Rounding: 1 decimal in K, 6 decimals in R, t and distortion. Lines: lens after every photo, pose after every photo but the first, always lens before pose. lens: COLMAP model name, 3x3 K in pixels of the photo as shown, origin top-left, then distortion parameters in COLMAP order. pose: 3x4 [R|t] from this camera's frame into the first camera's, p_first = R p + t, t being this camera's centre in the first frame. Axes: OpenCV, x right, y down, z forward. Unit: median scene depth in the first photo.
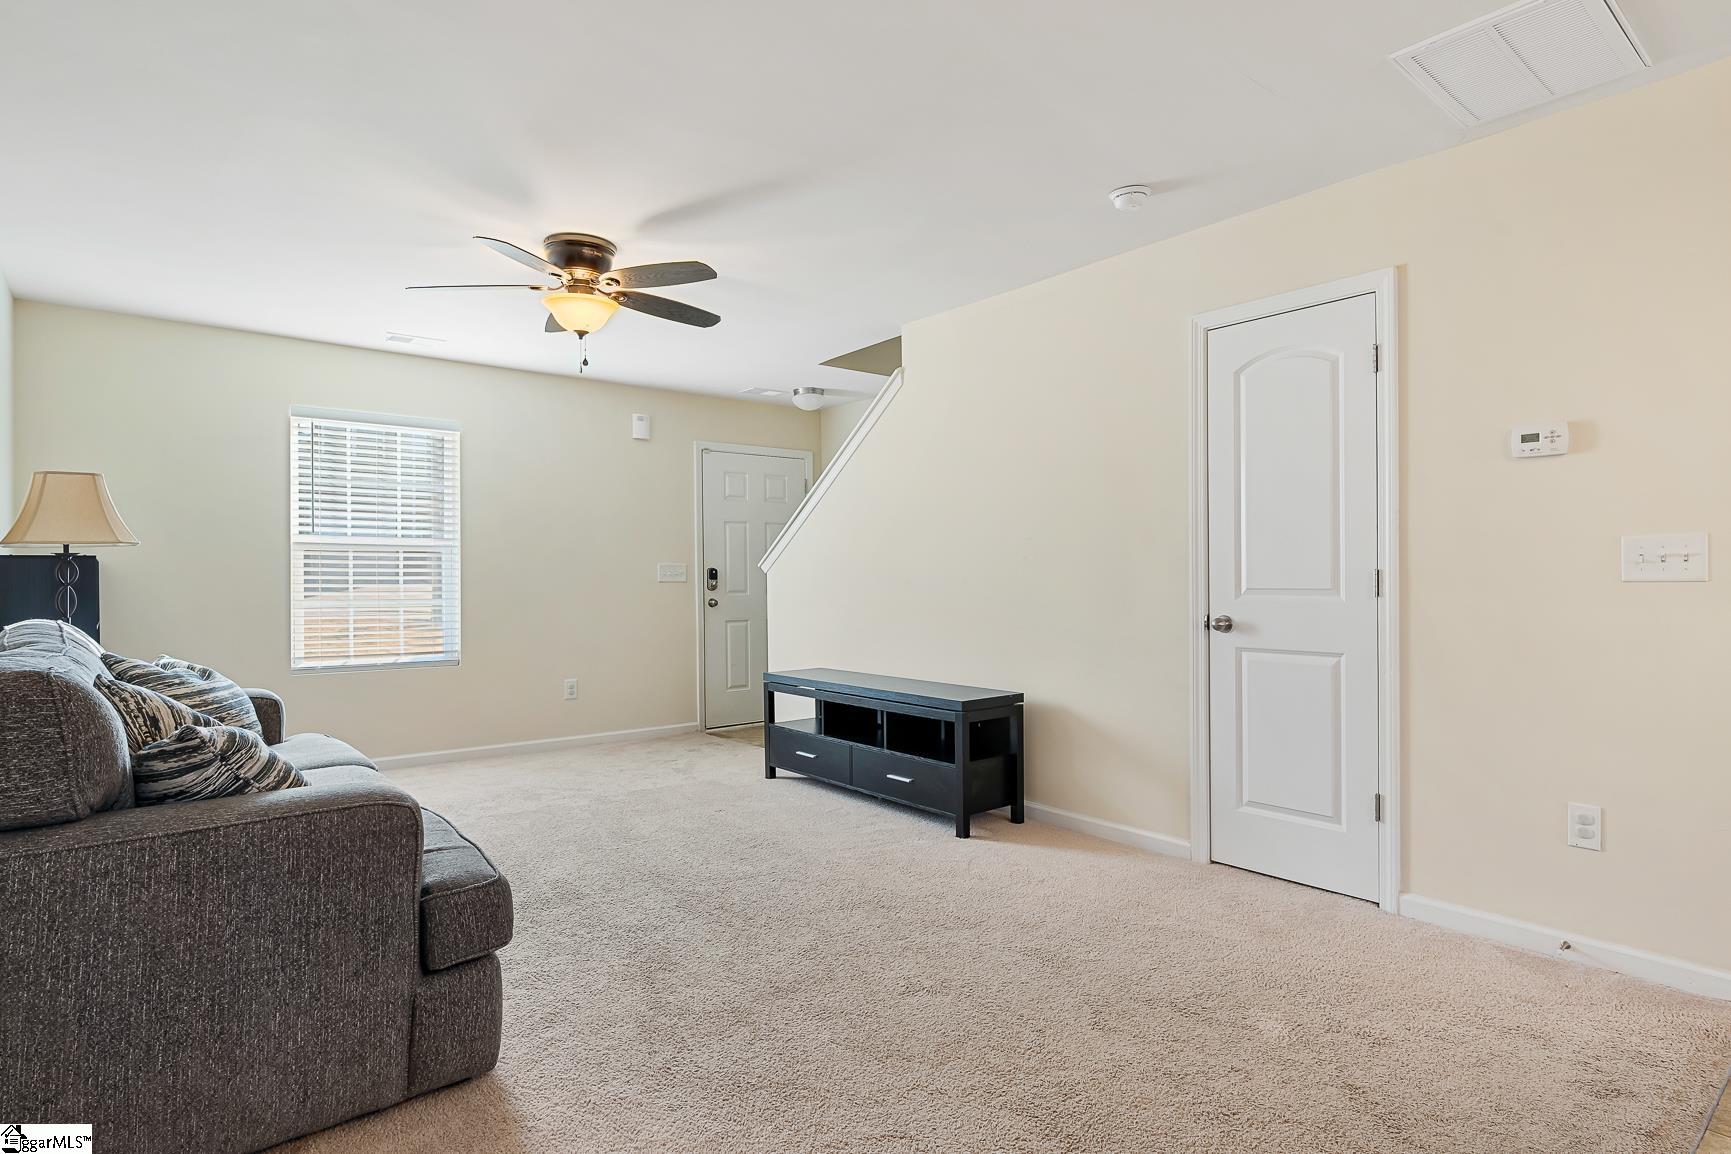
lens RADIAL K [[900.3, 0, 854.4], [0, 900.3, 577.2], [0, 0, 1]] dist [-0.000785, -0.000014]
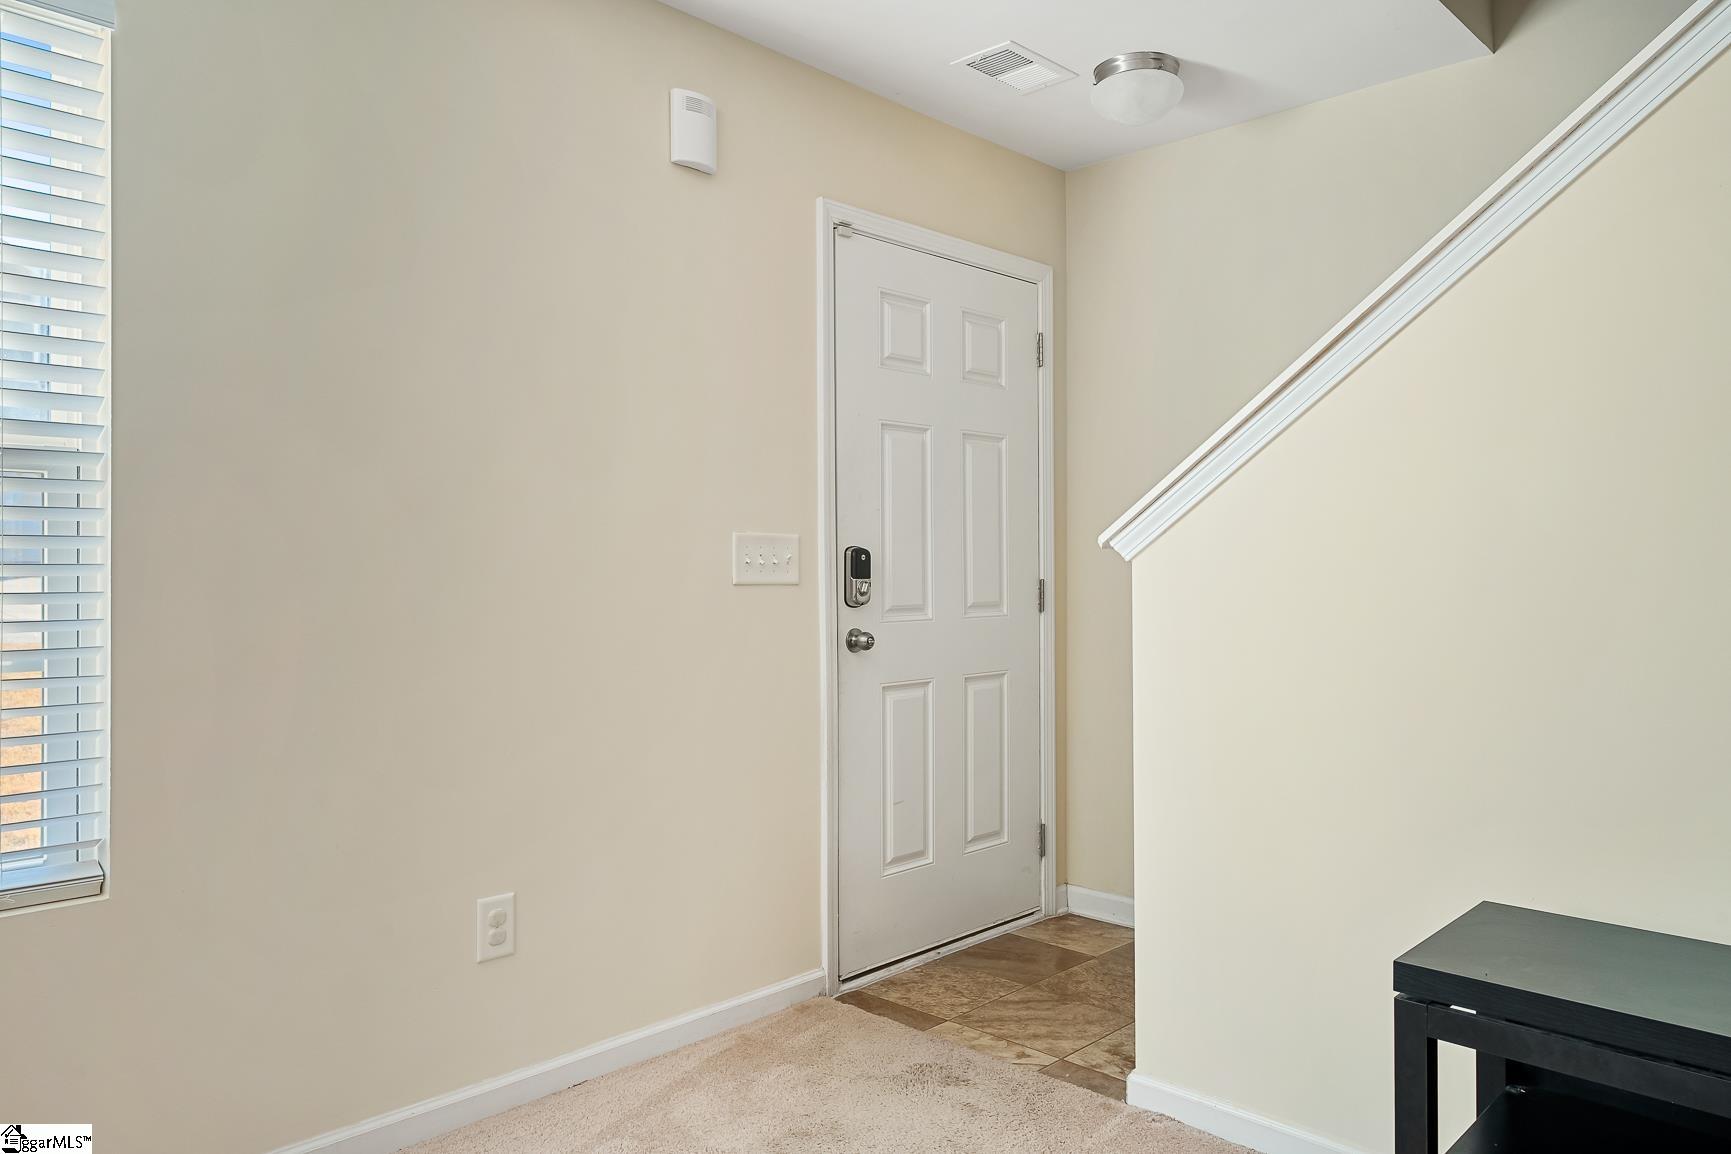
lens RADIAL K [[1231.1, 0, 877.9], [0, 1231.1, 572.9], [0, 0, 1]] dist [0.002305, 0.000907]
pose [[0.995594, 0.006219, 0.093562, -0.201546], [-0.006542, 0.999974, 0.003146, -0.001143], [-0.093540, -0.003744, 0.995608, 0.506076]]
